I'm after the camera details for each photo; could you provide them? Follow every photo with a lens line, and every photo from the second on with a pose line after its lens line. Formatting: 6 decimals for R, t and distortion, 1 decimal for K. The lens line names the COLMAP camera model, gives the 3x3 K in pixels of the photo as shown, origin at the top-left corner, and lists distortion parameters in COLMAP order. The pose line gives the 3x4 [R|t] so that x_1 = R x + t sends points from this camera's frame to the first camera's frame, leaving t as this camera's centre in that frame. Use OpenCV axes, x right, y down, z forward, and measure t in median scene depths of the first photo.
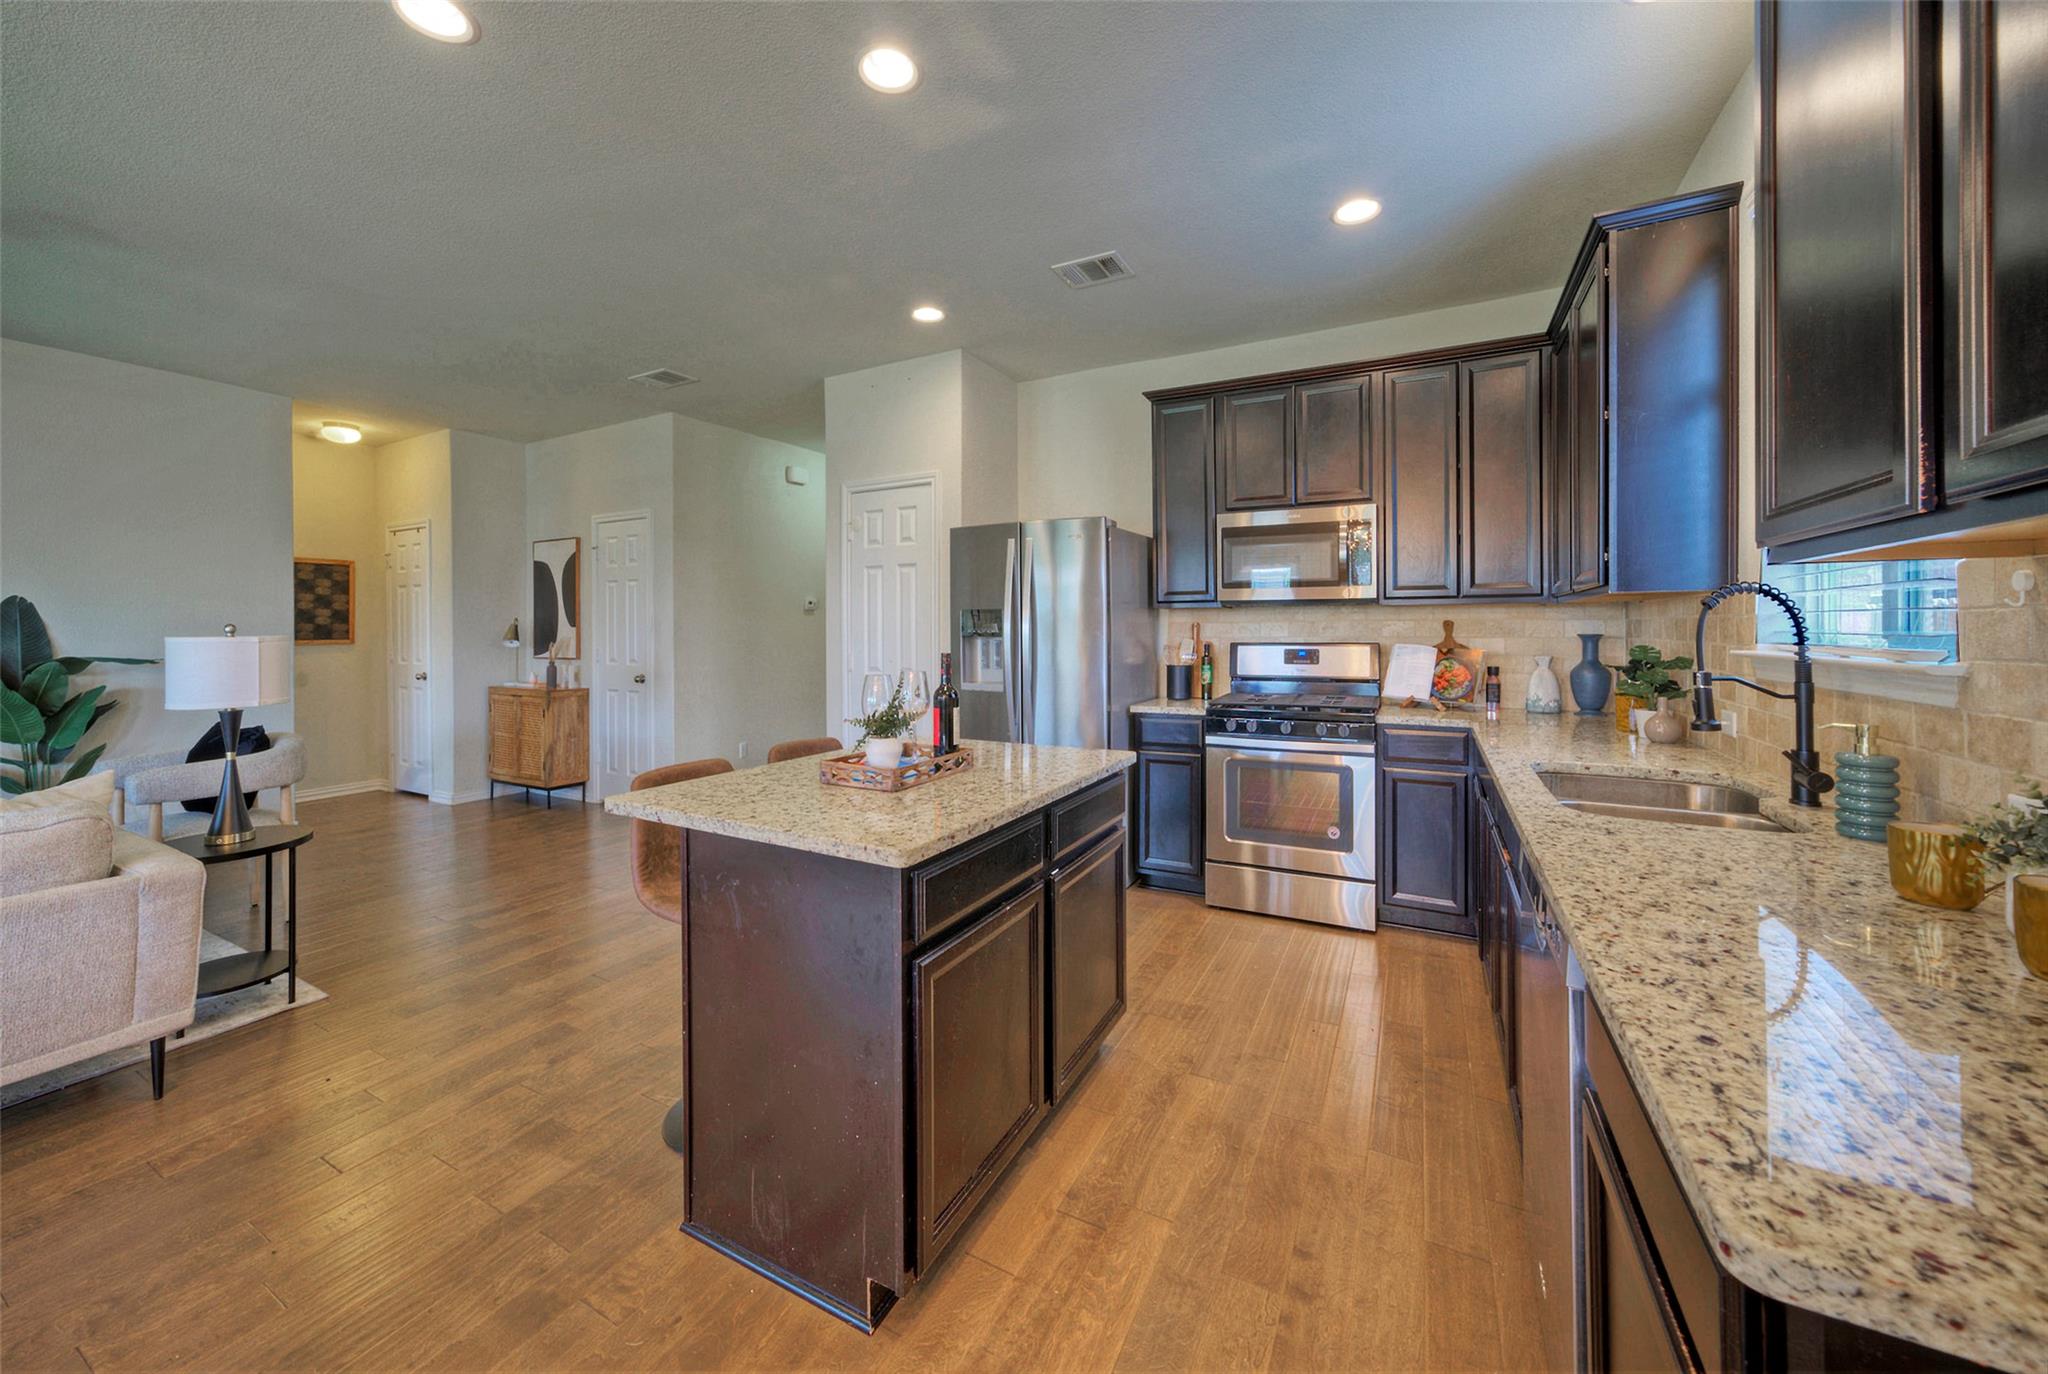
lens RADIAL K [[740.4, 0, 1030.1], [0, 740.4, 631.5], [0, 0, 1]] dist [0.001170, 0.000217]
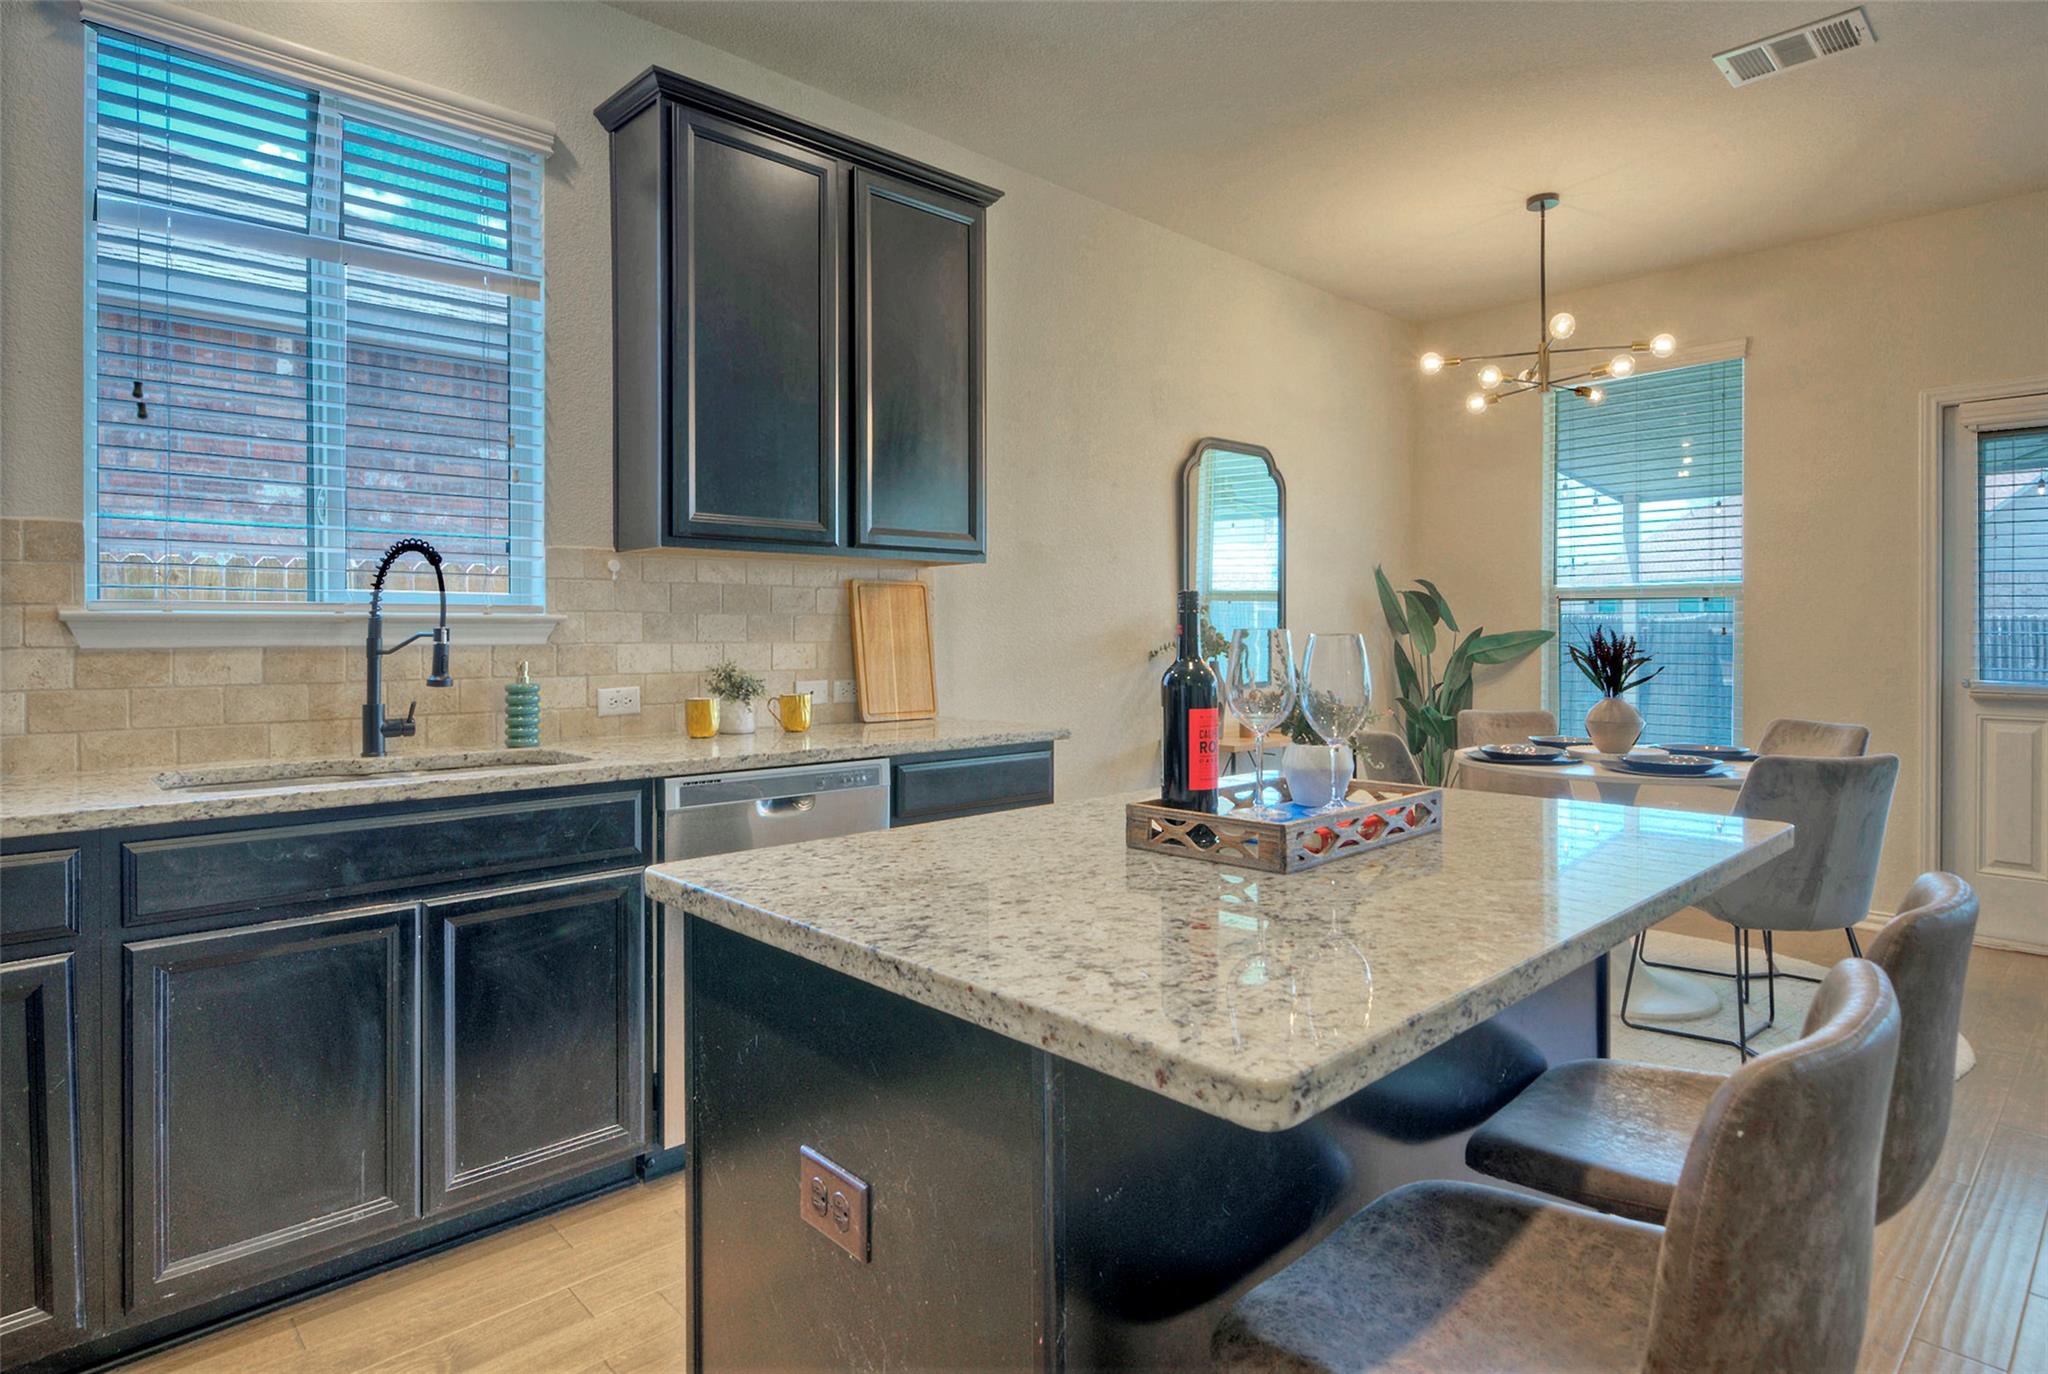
lens RADIAL K [[1073.2, 0, 1140.7], [0, 1073.2, 638.3], [0, 0, 1]] dist [0.020003, -0.019683]
pose [[-0.966340, 0.006987, 0.257172, -0.155685], [0.008403, 0.999955, 0.004405, 0.031564], [-0.257130, 0.006418, -0.966356, 0.954744]]
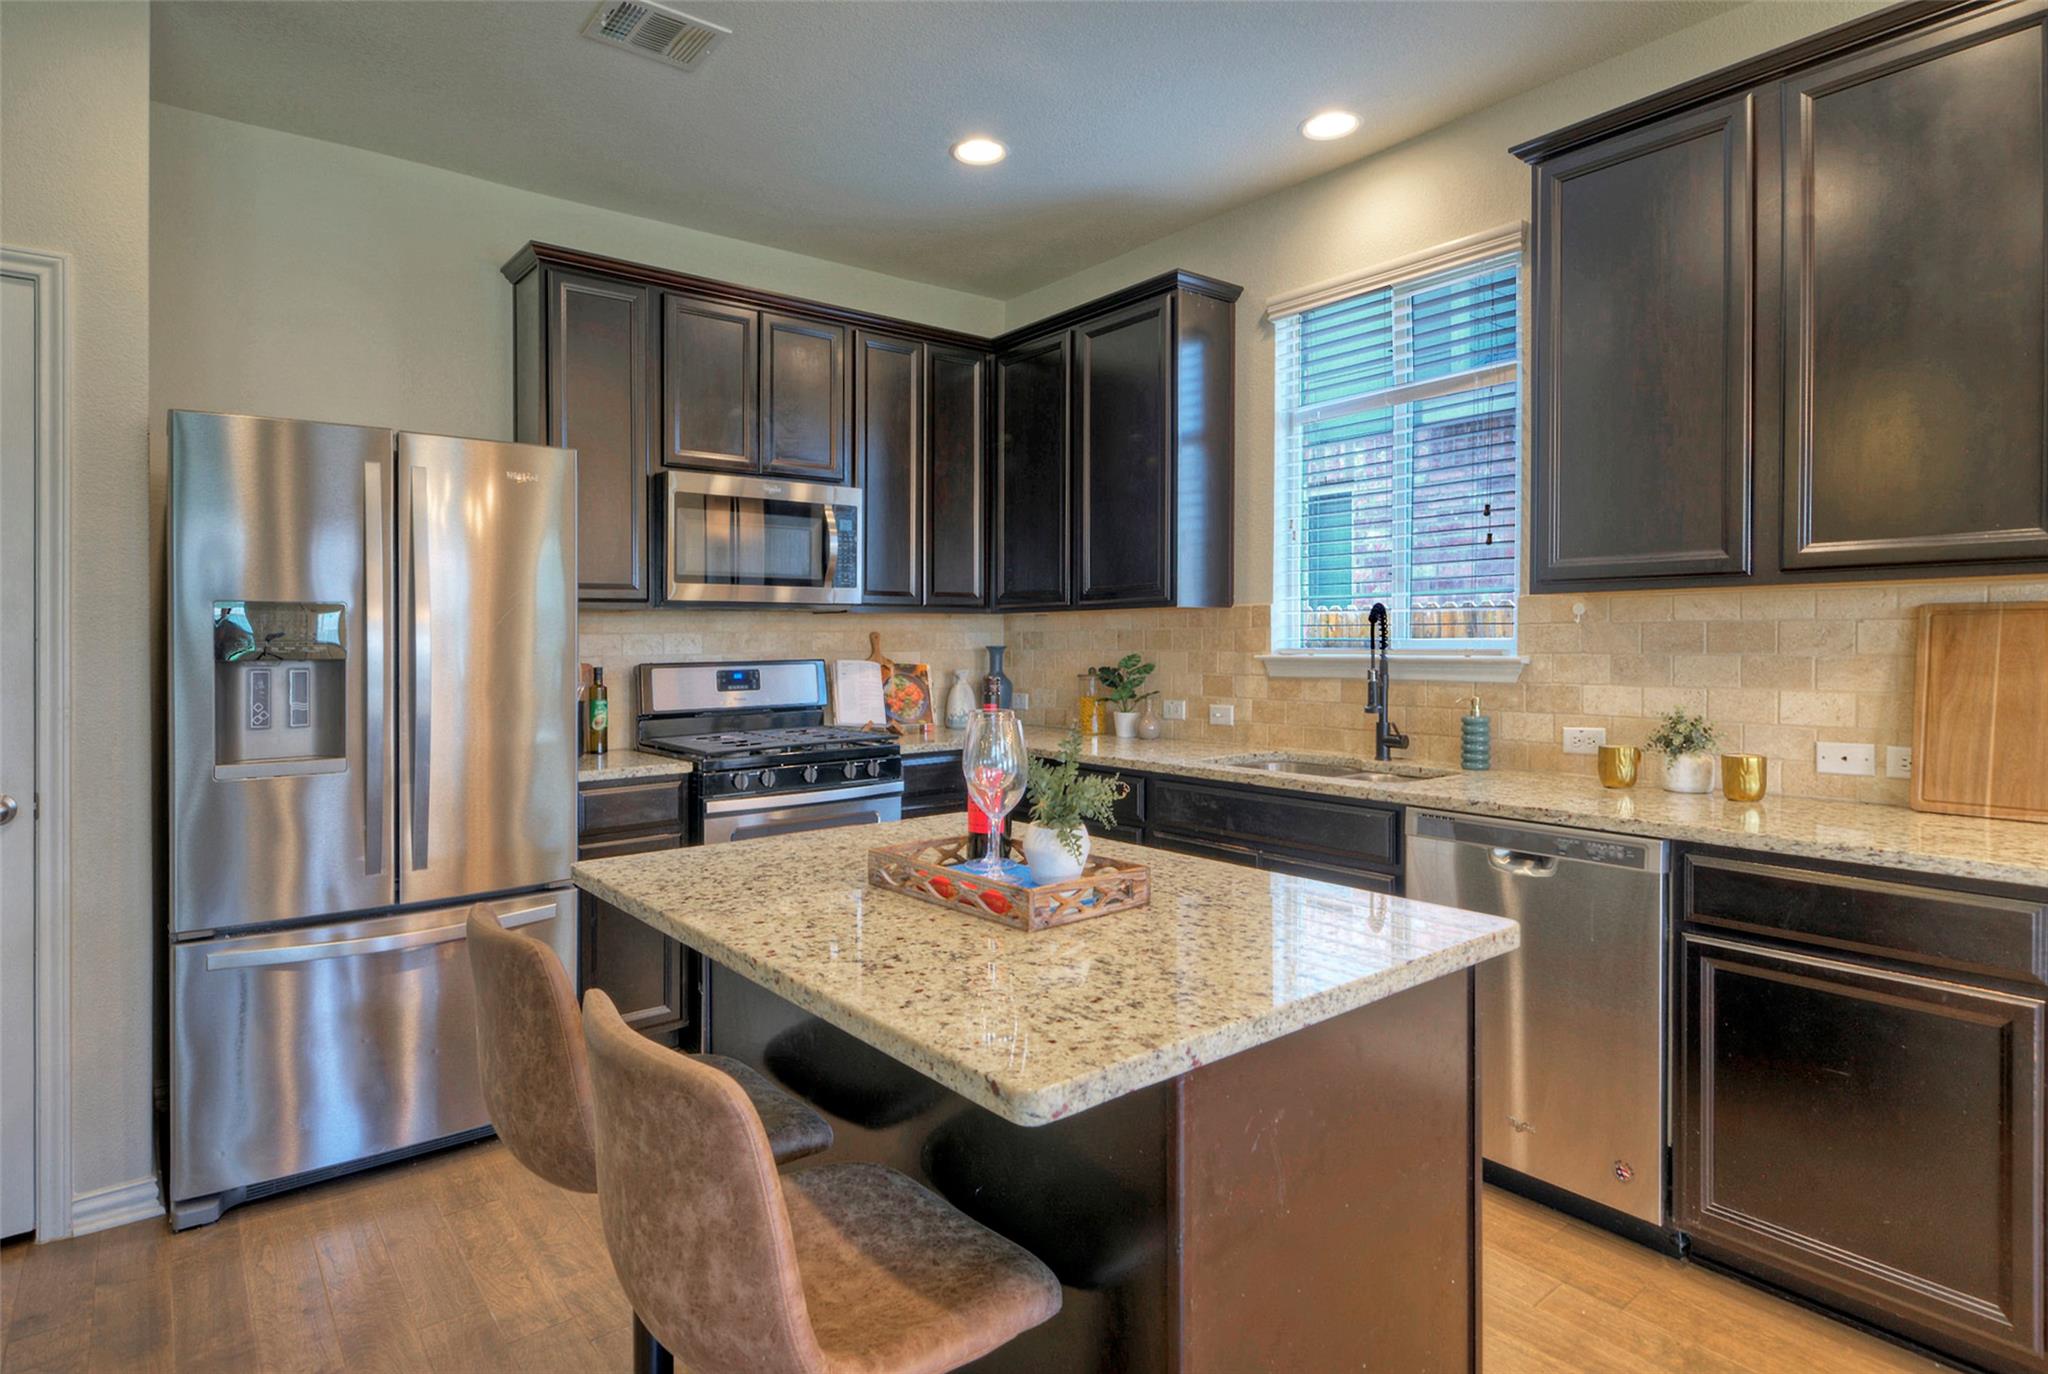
lens RADIAL K [[1078.5, 0, 933.7], [0, 1078.5, 645.4], [0, 0, 1]] dist [0.037500, -0.020371]
pose [[0.441947, -0.005941, 0.897022, -0.530673], [0.011004, 0.999939, 0.001202, 0.000290], [-0.896974, 0.009340, 0.441985, 0.376610]]
